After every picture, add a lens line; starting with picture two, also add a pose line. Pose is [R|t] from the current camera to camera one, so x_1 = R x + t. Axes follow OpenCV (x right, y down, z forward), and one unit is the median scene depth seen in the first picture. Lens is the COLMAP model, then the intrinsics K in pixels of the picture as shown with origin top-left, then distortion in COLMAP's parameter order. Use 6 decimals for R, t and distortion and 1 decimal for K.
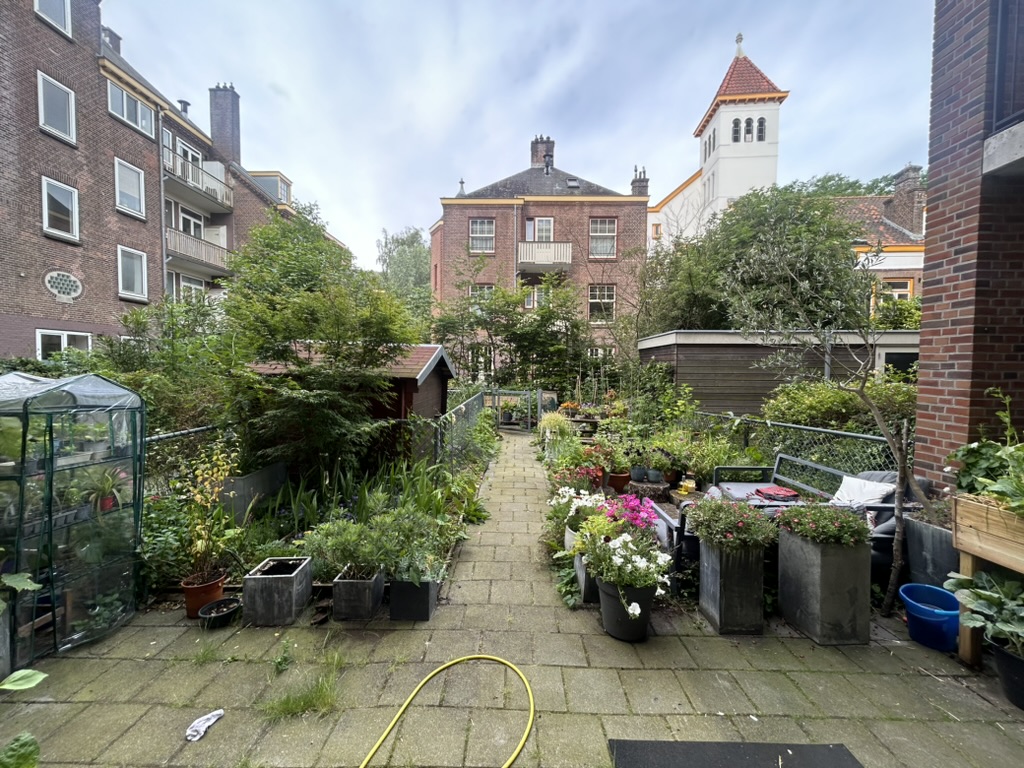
lens RADIAL K [[408.4, 0, 510.1], [0, 408.4, 383.1], [0, 0, 1]] dist [-0.001721, -0.000938]
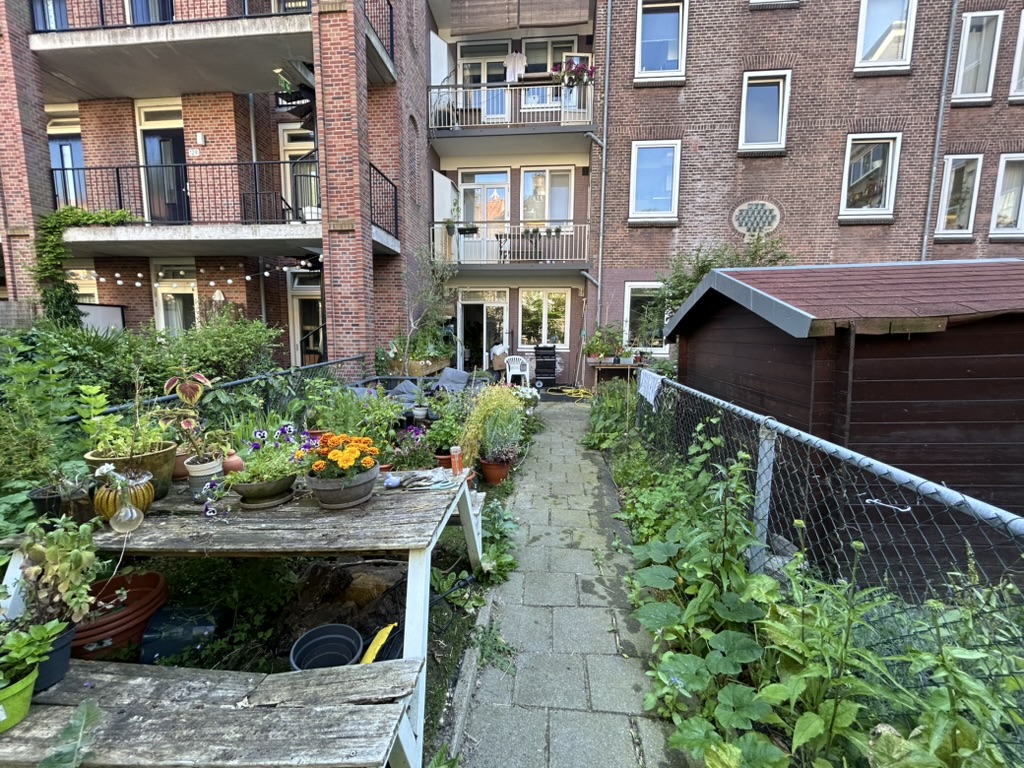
lens RADIAL K [[408.4, 0, 510.6], [0, 408.4, 382.0], [0, 0, 1]] dist [-0.001721, -0.000938]
pose [[-0.040369, 0.120600, -0.991880, -0.316808], [-0.028301, 0.992153, 0.121785, -0.028853], [0.998784, 0.032987, -0.036639, 0.583477]]
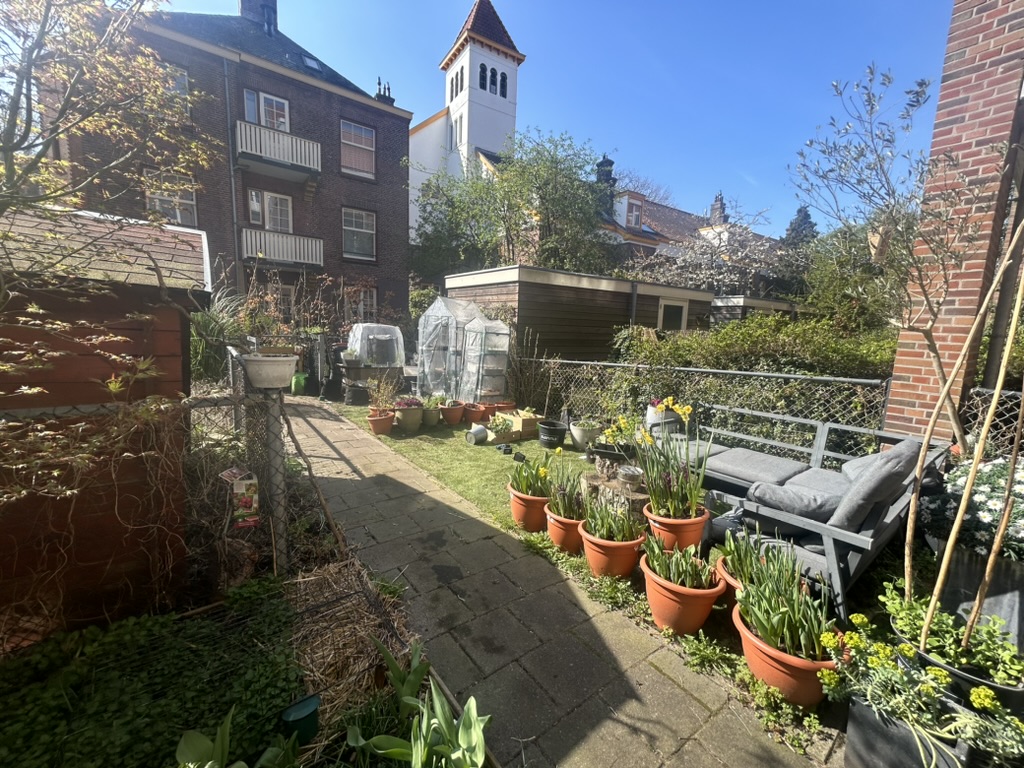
lens RADIAL K [[408.4, 0, 511.5], [0, 408.4, 385.1], [0, 0, 1]] dist [-0.001721, -0.000938]
pose [[0.786368, -0.066534, 0.614165, -0.094075], [-0.008120, 0.992984, 0.117969, 0.012312], [-0.617705, -0.097754, 0.780311, 0.214886]]
